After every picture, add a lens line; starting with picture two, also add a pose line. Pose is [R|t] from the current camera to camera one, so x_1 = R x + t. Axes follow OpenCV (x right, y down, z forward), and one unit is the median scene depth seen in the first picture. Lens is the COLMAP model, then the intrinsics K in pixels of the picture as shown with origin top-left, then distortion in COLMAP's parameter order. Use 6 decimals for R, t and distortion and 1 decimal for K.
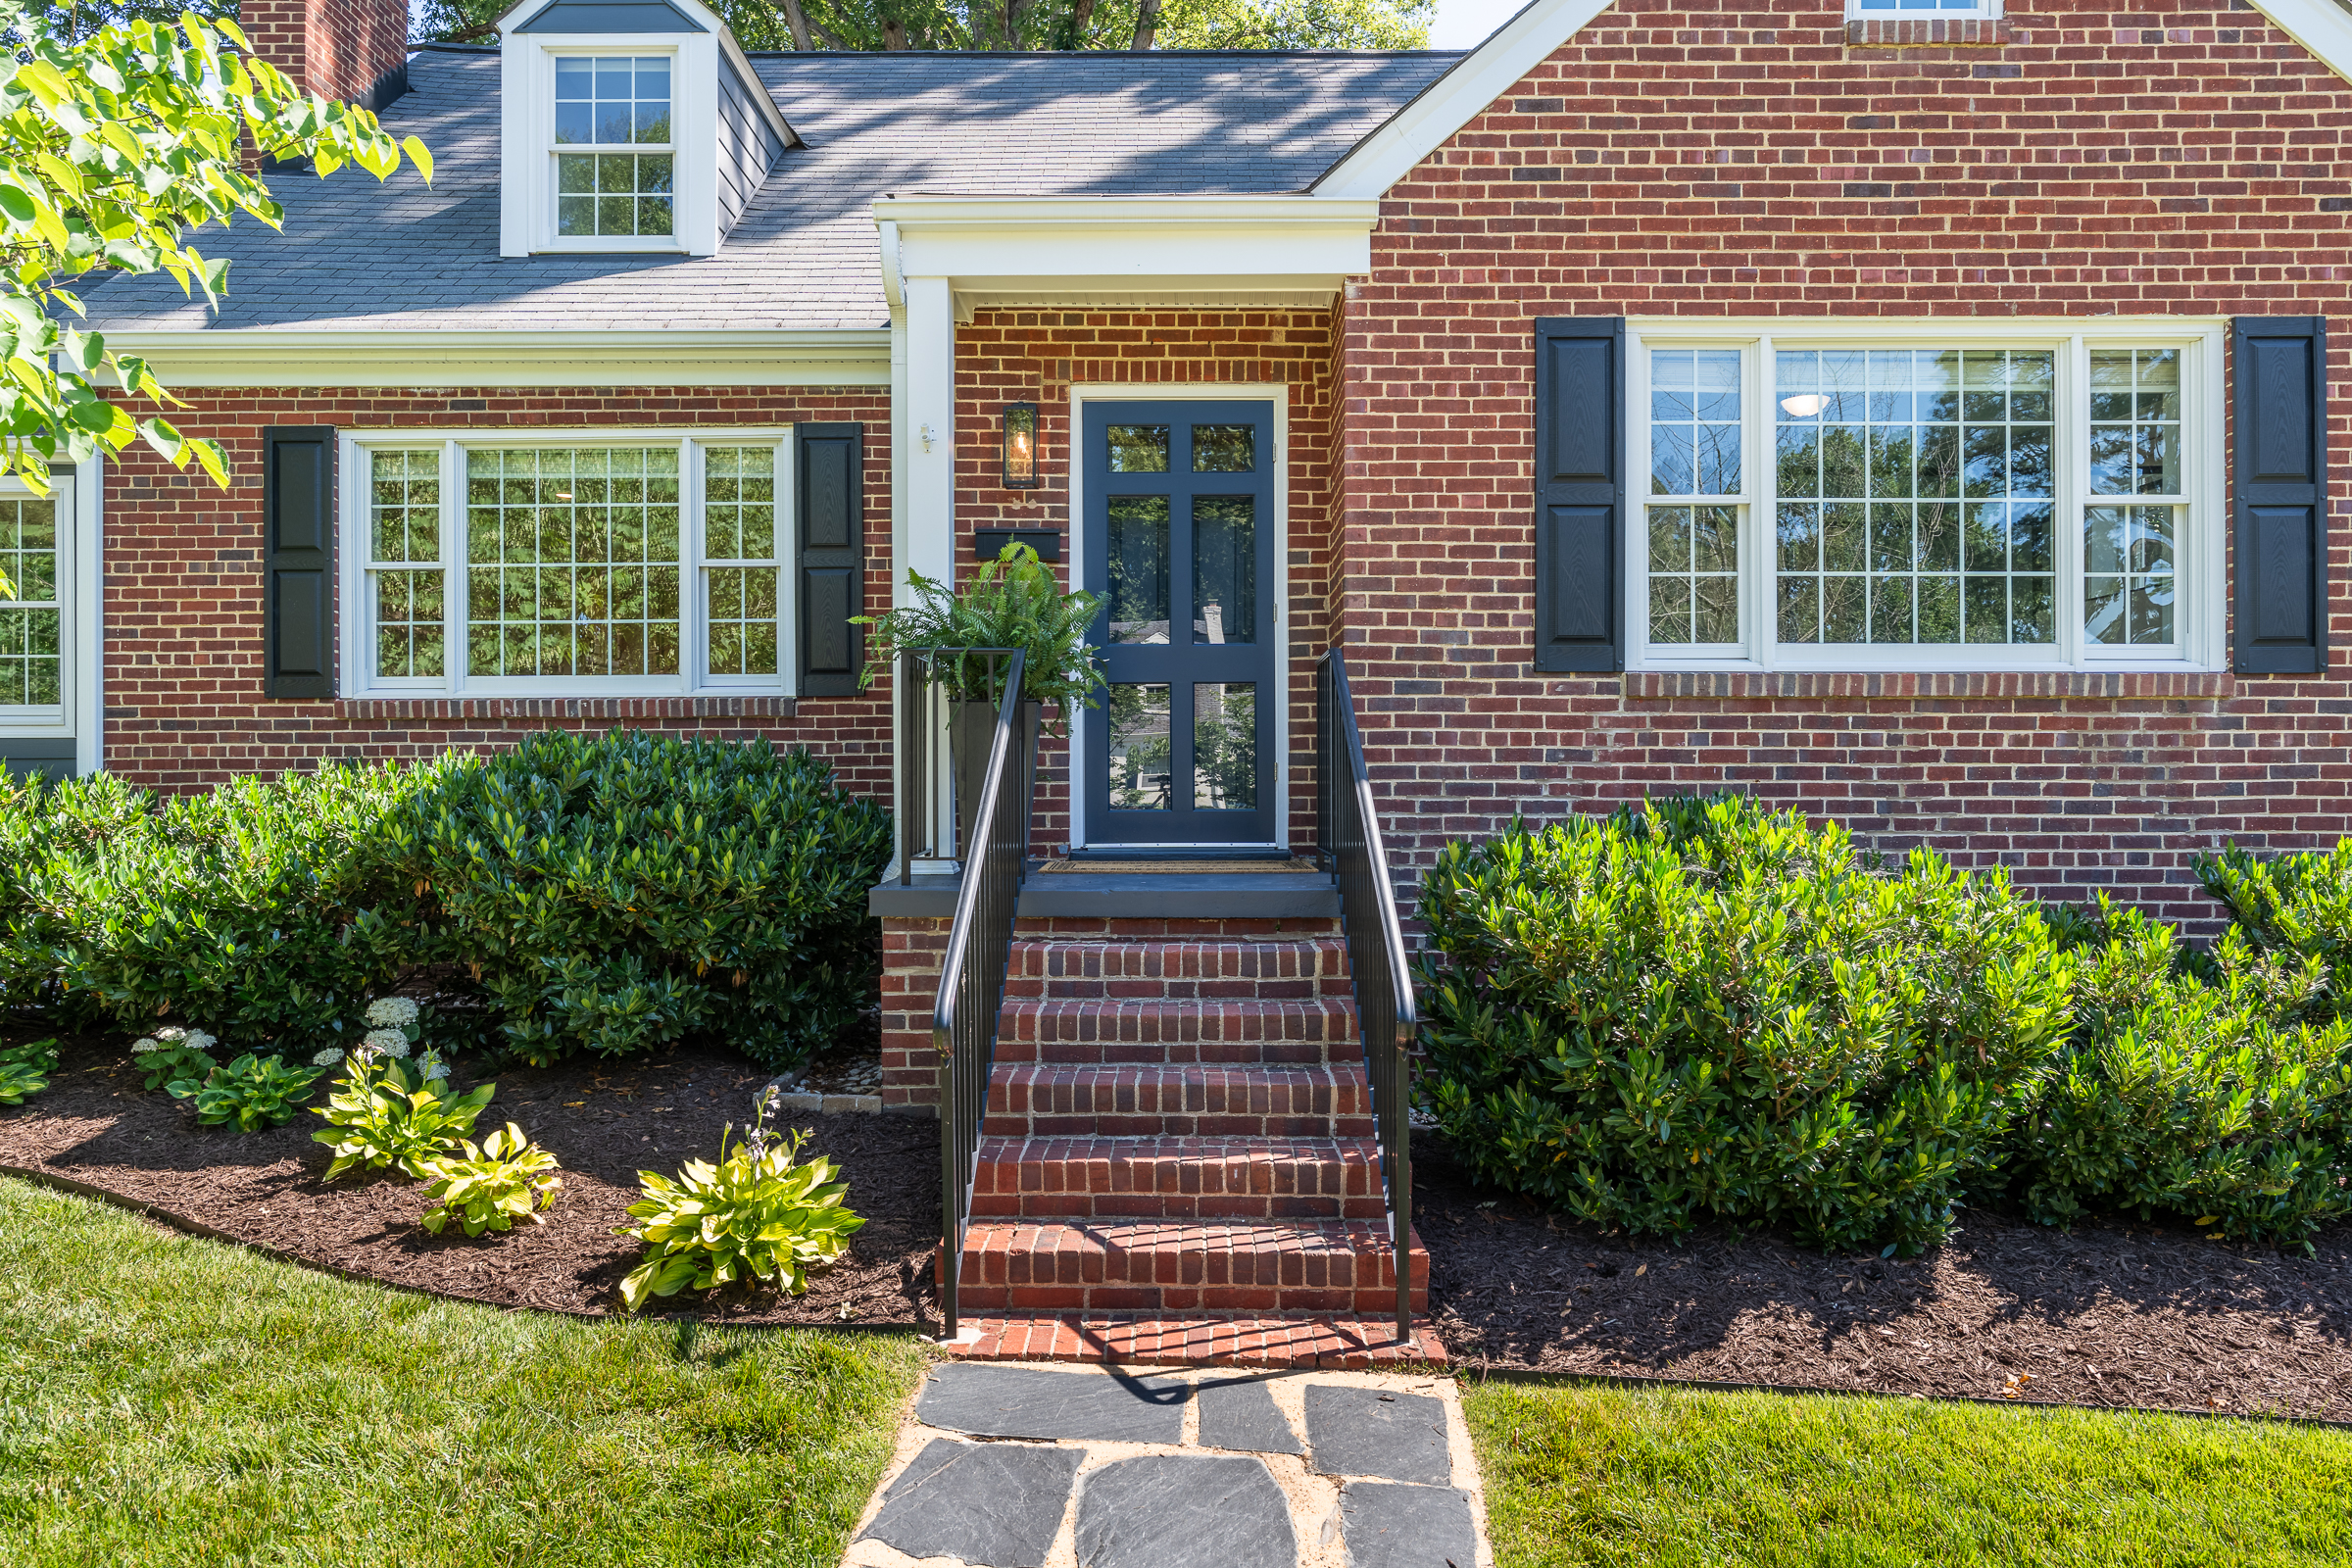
lens RADIAL K [[1557.5, 0, 1177.1], [0, 1557.5, 745.6], [0, 0, 1]] dist [-0.001402, -0.001004]
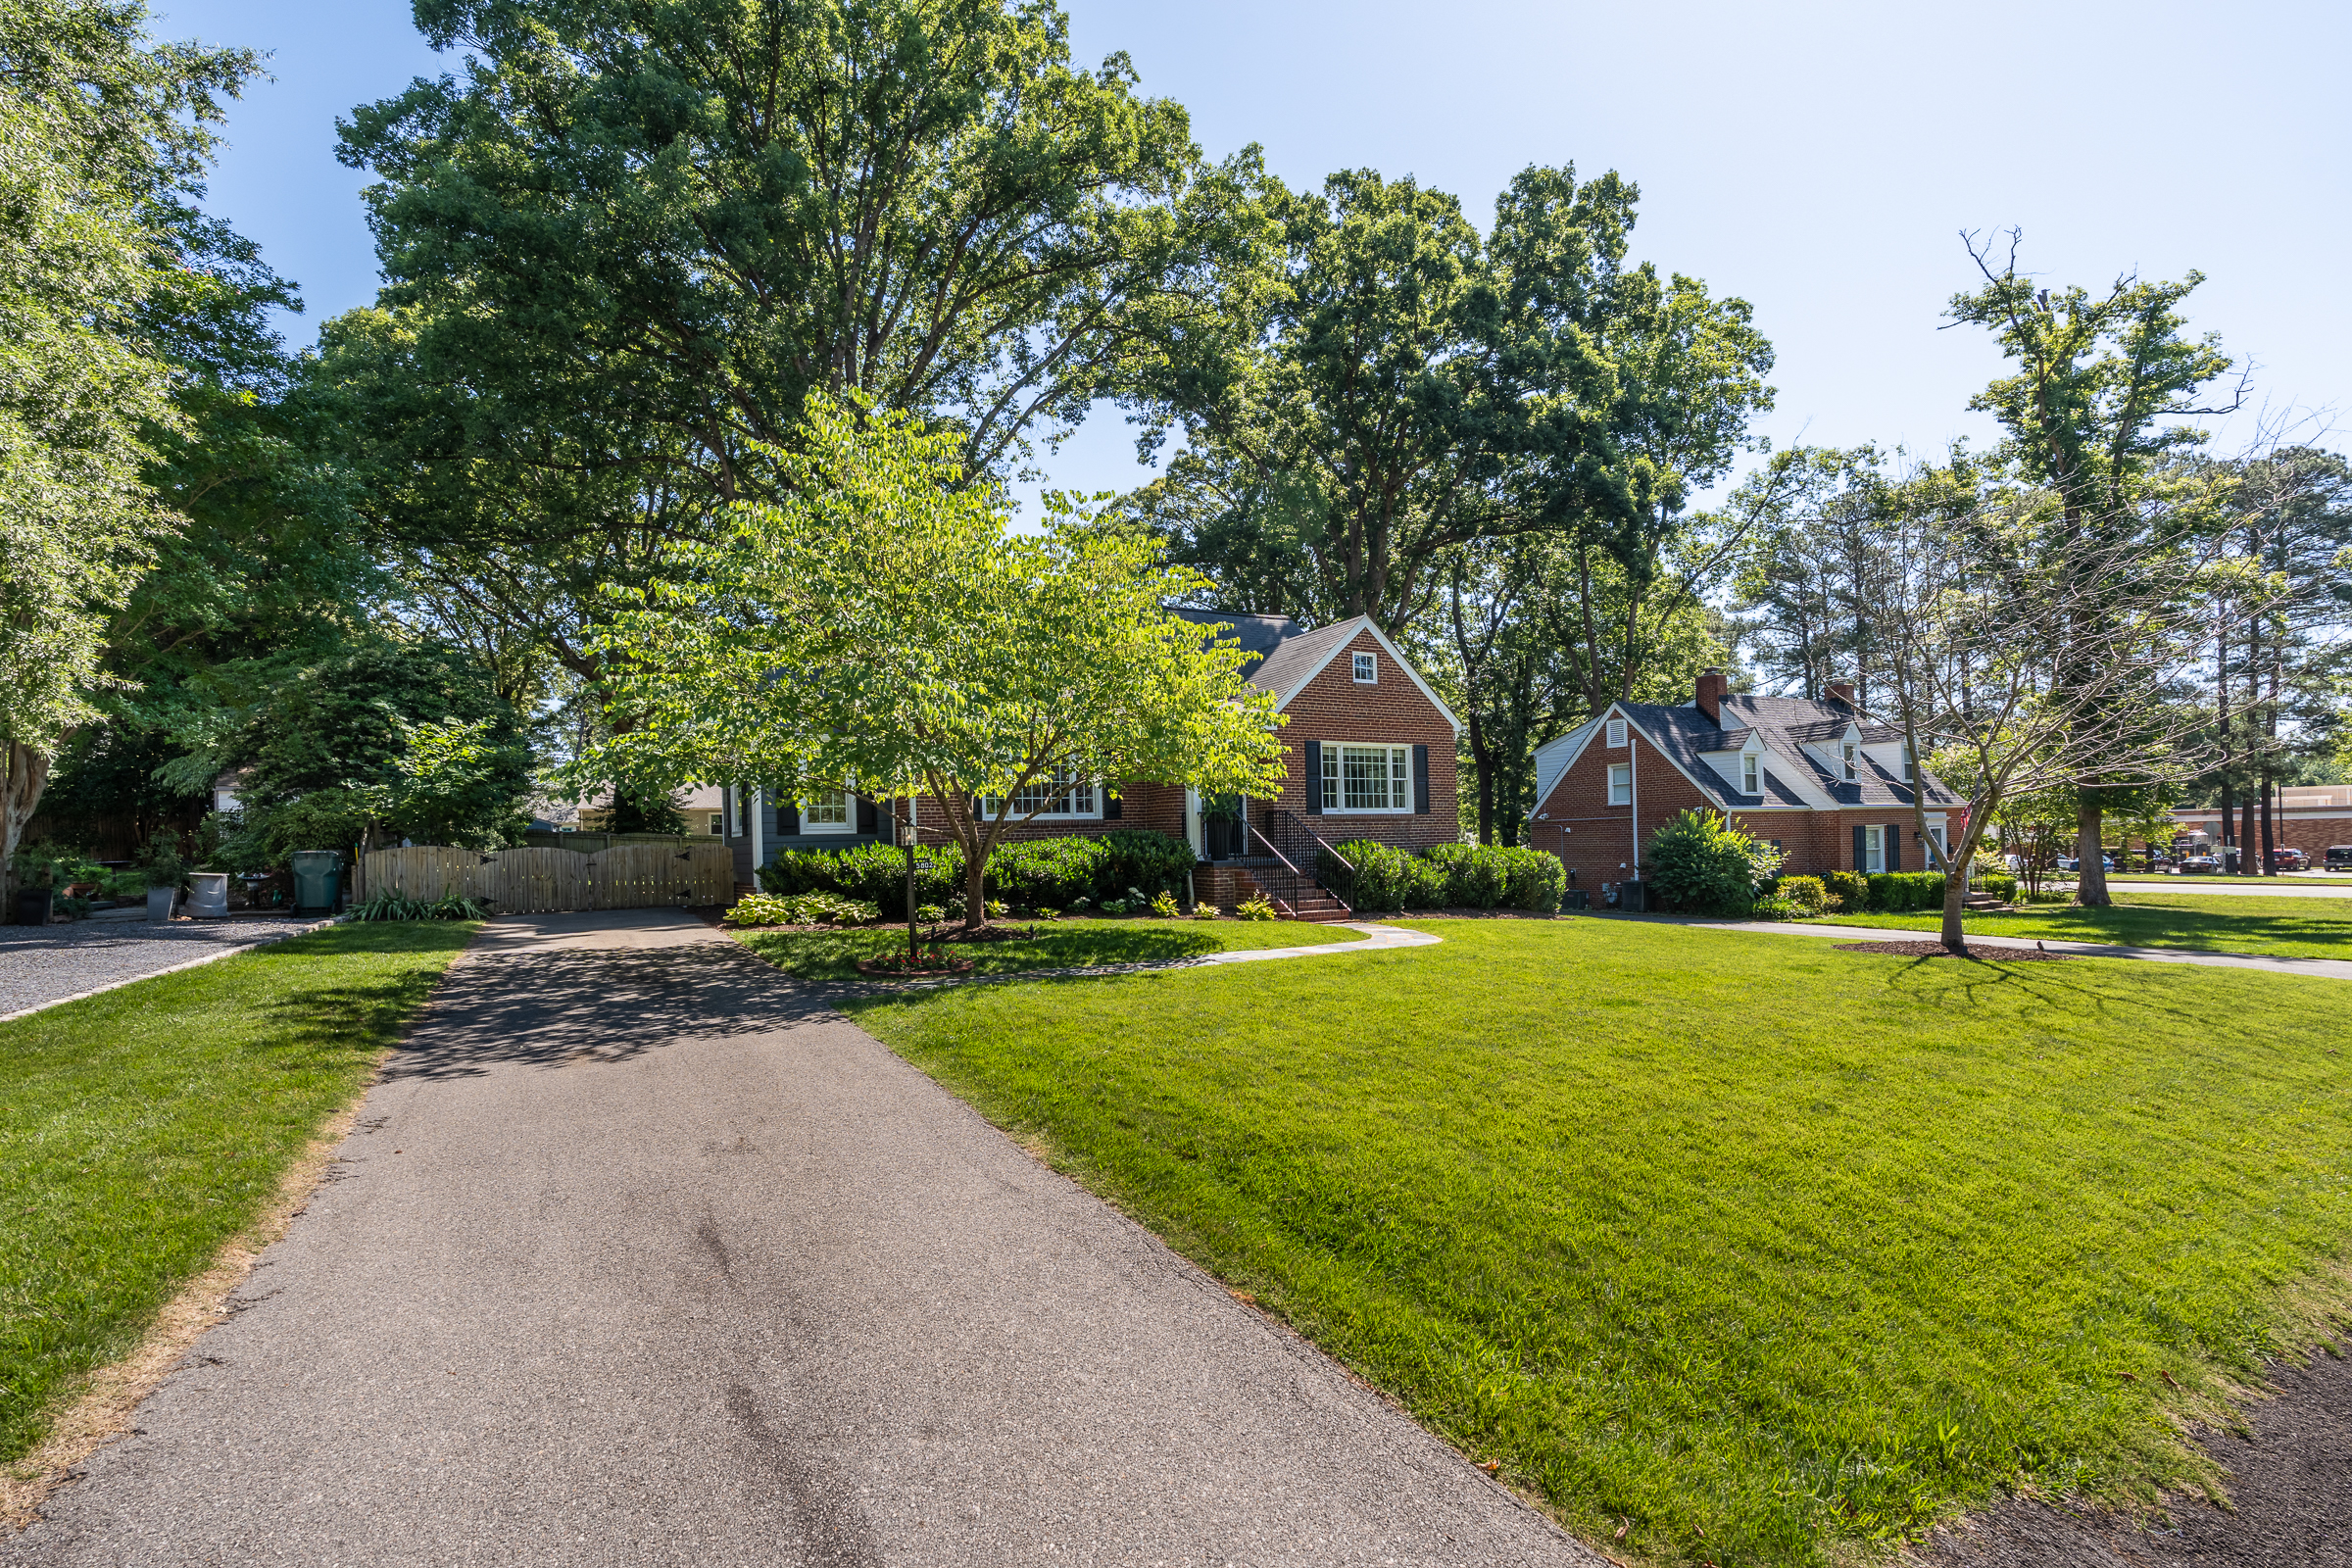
lens RADIAL K [[1089.5, 0, 1176.0], [0, 1089.5, 784.0], [0, 0, 1]] dist [-0.000942, -0.000089]
pose [[0.860069, 0.007928, 0.510116, -1.835700], [0.013135, 0.999204, -0.037674, -0.019116], [-0.510009, 0.039103, 0.859280, -1.687934]]
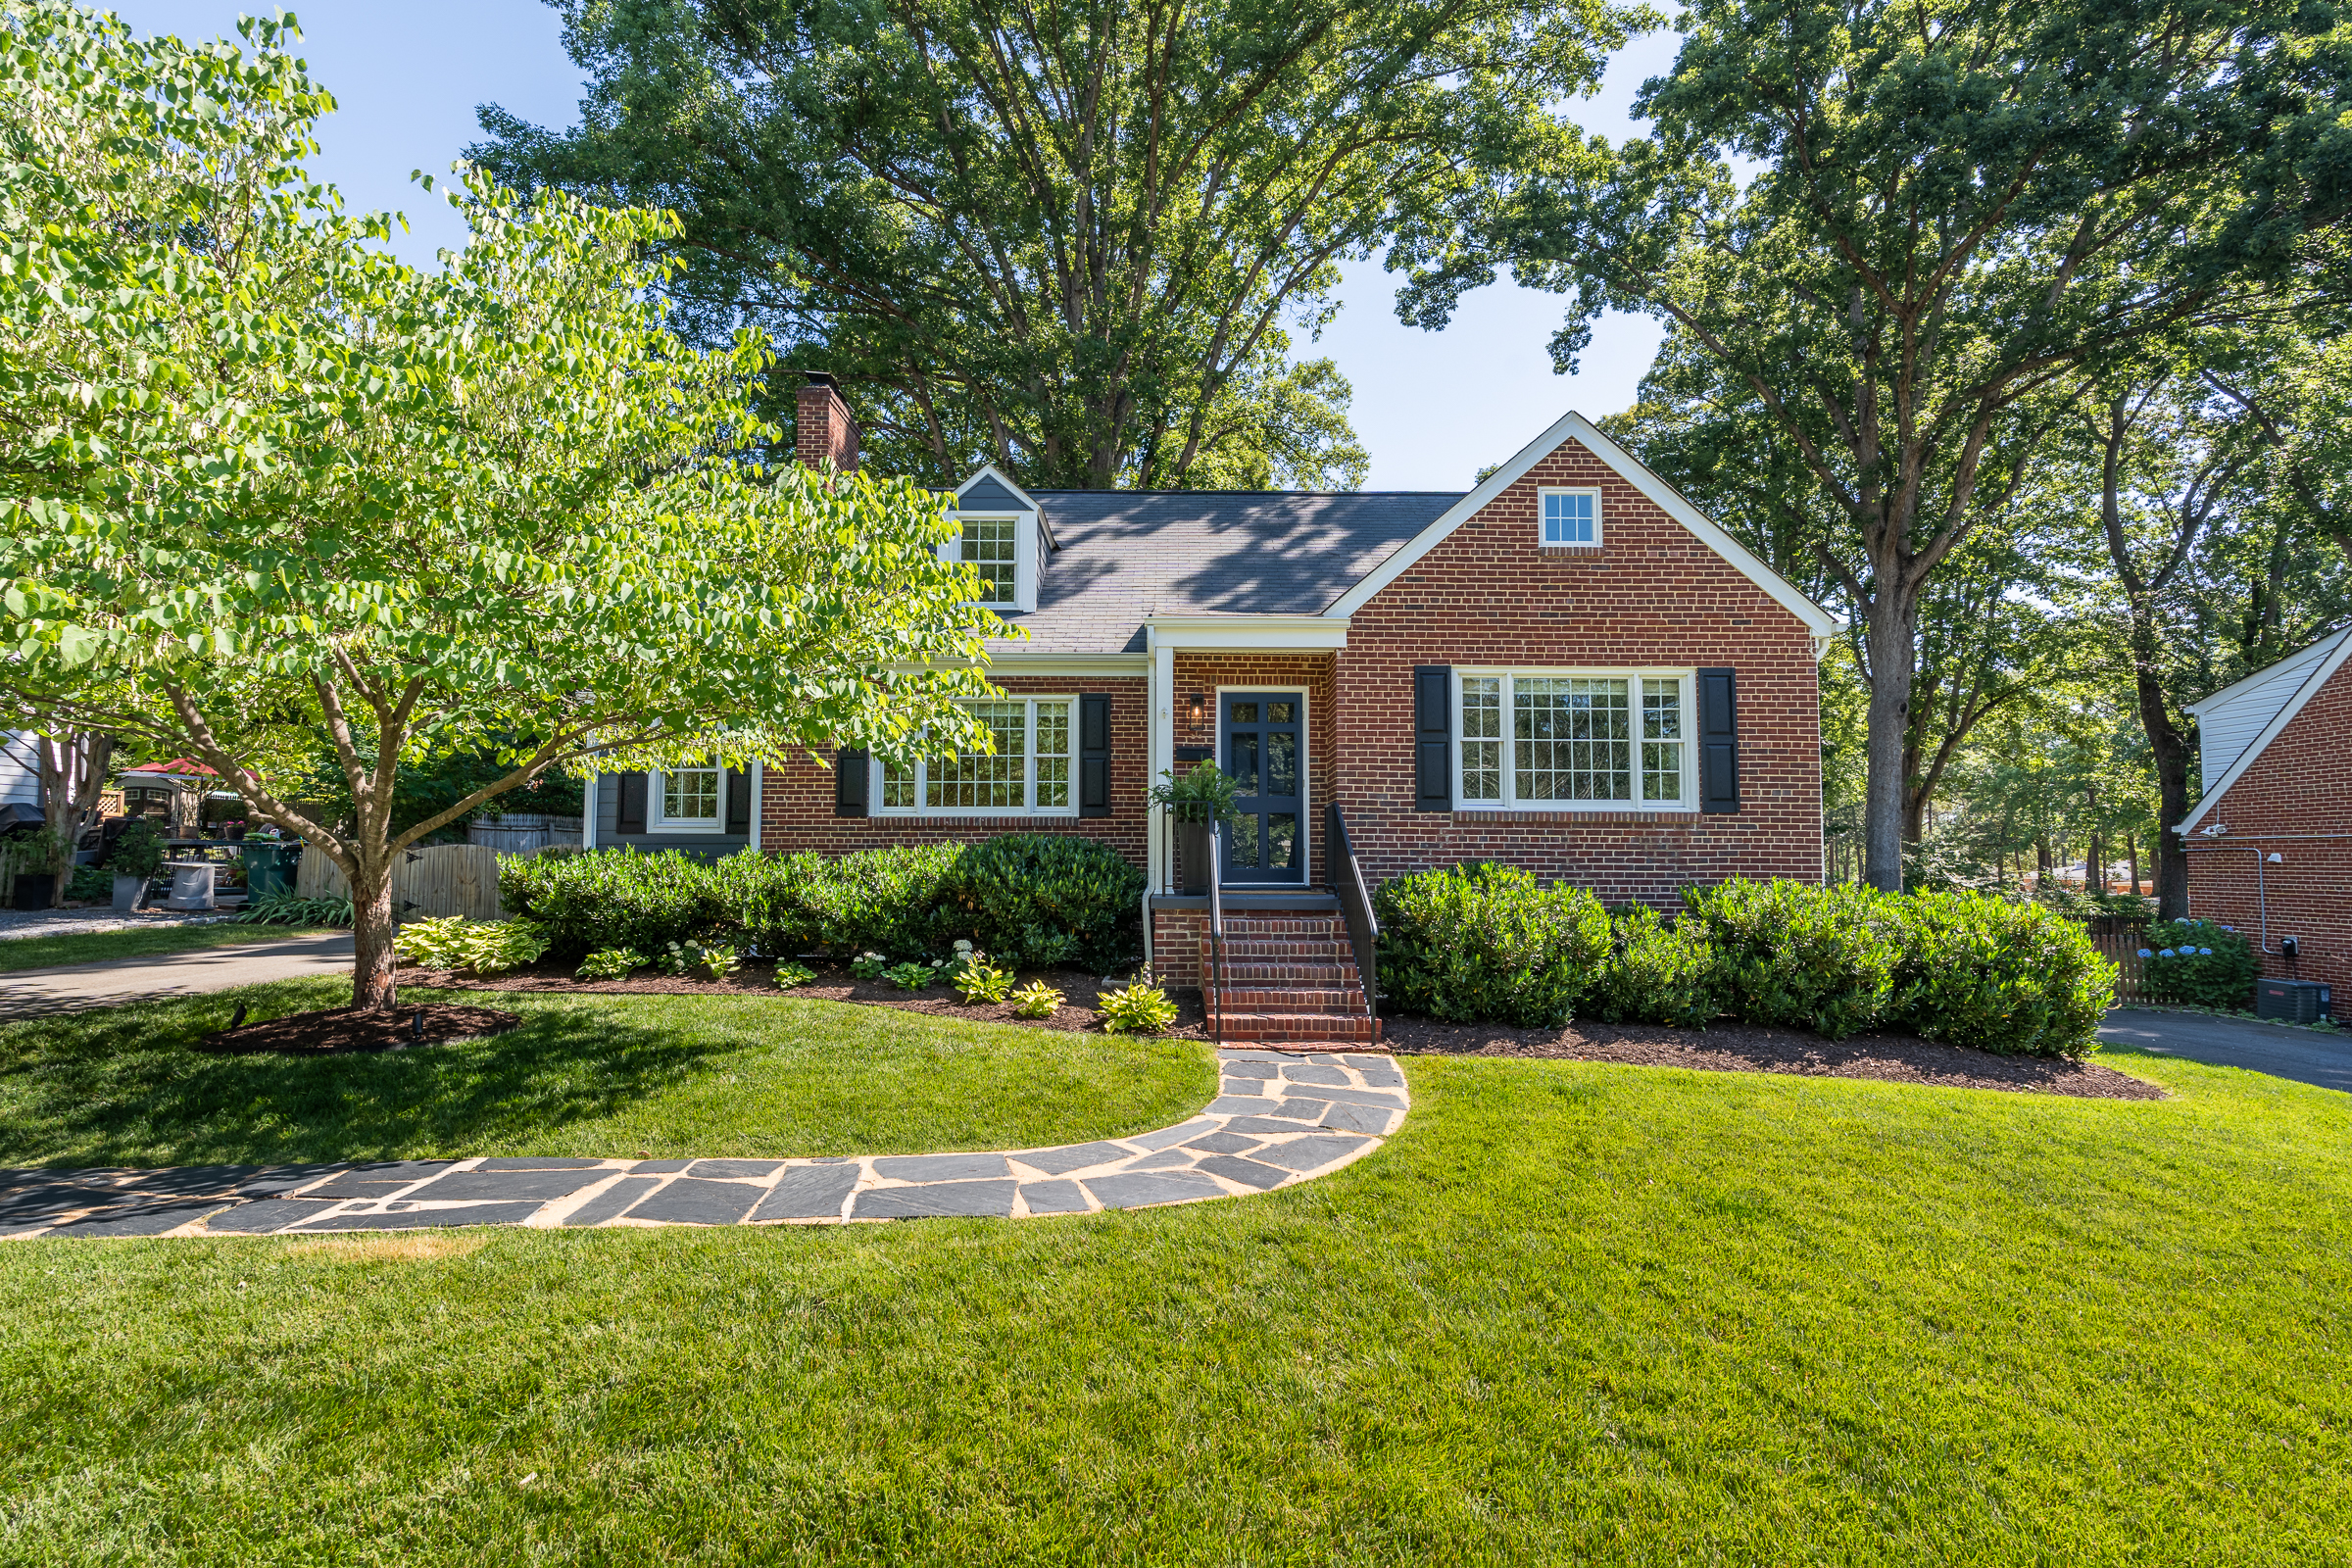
lens RADIAL K [[1066.3, 0, 1181.2], [0, 1066.3, 760.7], [0, 0, 1]] dist [-0.001981, -0.000353]
pose [[0.999924, 0.005403, 0.011037, -0.153826], [-0.004592, 0.997375, -0.072260, -0.003414], [-0.011399, 0.072204, 0.997325, -0.656431]]
